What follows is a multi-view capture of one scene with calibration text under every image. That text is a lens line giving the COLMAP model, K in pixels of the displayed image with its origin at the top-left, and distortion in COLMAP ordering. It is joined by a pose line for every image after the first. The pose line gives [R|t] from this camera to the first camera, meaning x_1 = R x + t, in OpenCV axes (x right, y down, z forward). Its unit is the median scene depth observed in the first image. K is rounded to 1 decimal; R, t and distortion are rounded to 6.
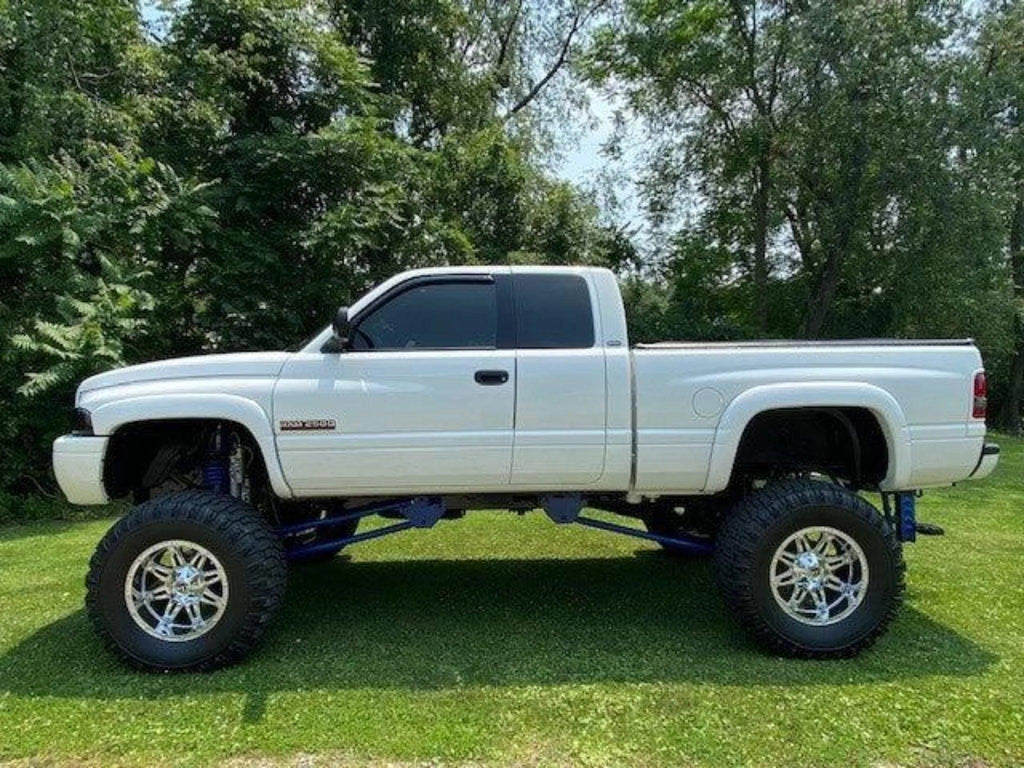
lens RADIAL K [[592.5, 0, 512.0], [0, 592.5, 384.0], [0, 0, 1]] dist [0.036134, -0.033112]
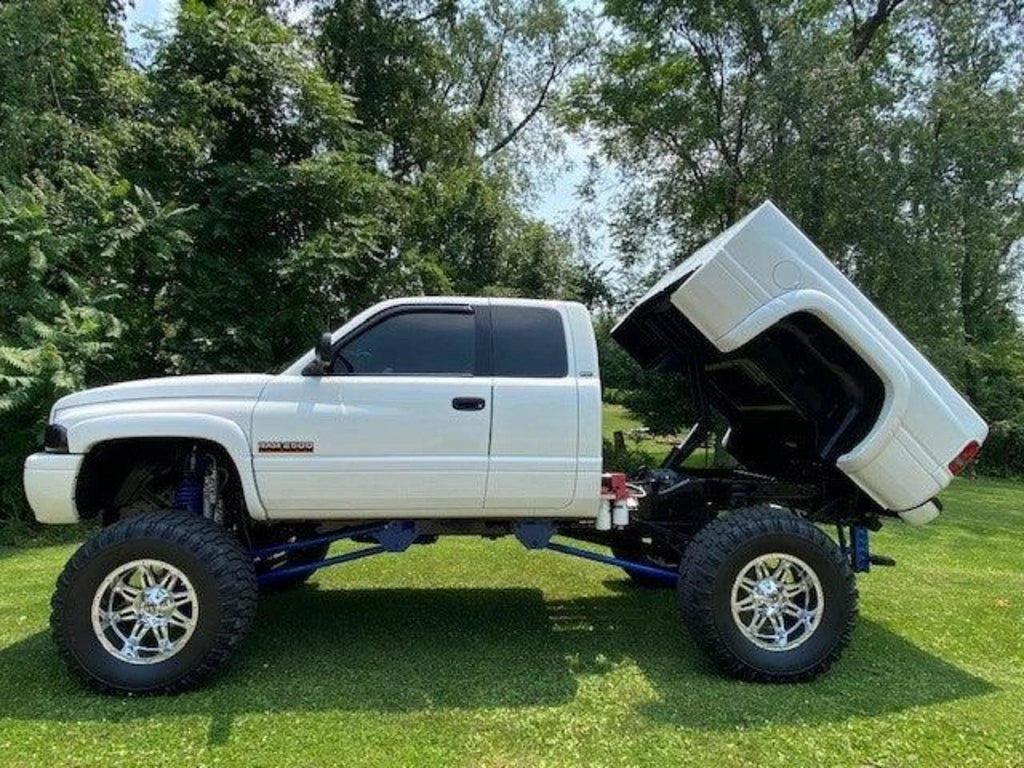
lens RADIAL K [[592.5, 0, 512.0], [0, 592.5, 384.0], [0, 0, 1]] dist [0.036134, -0.033112]
pose [[0.998598, 0.025125, 0.046595, -0.002060], [-0.022469, 0.998141, -0.056662, 0.003055], [-0.047932, 0.055535, 0.997306, -0.011159]]
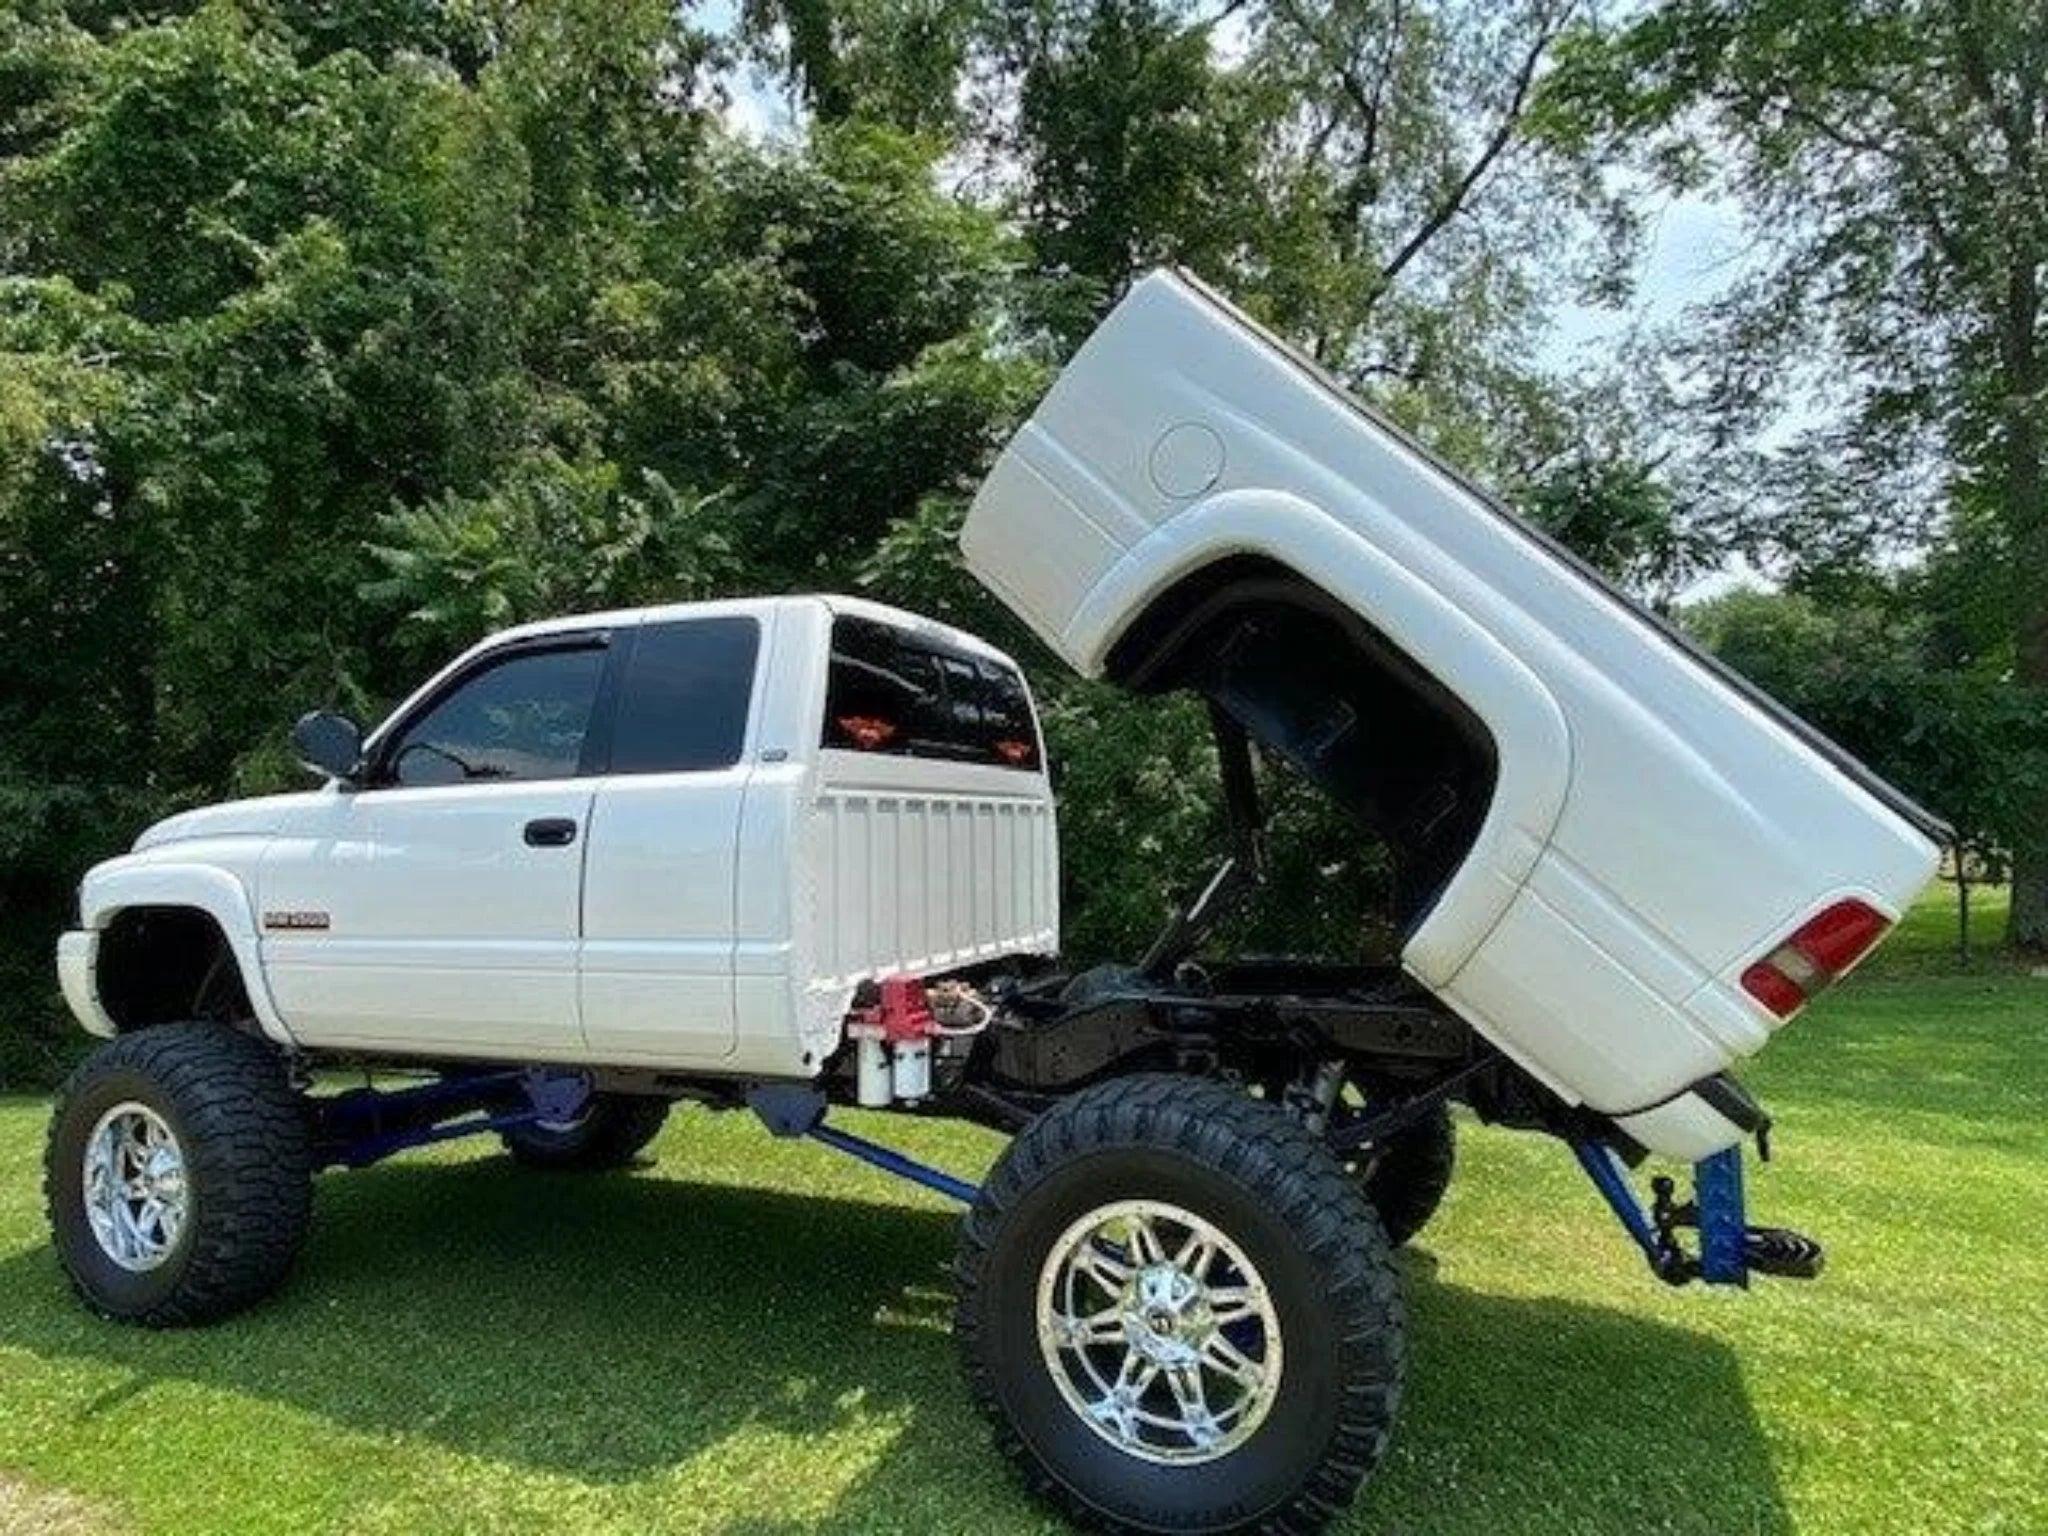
lens RADIAL K [[1185.1, 0, 1024.0], [0, 1185.1, 768.0], [0, 0, 1]] dist [0.036134, -0.033112]
pose [[0.912542, -0.031199, -0.407792, 0.211748], [0.011659, 0.998665, -0.050315, -0.003041], [0.408817, 0.041160, 0.911688, 0.064718]]
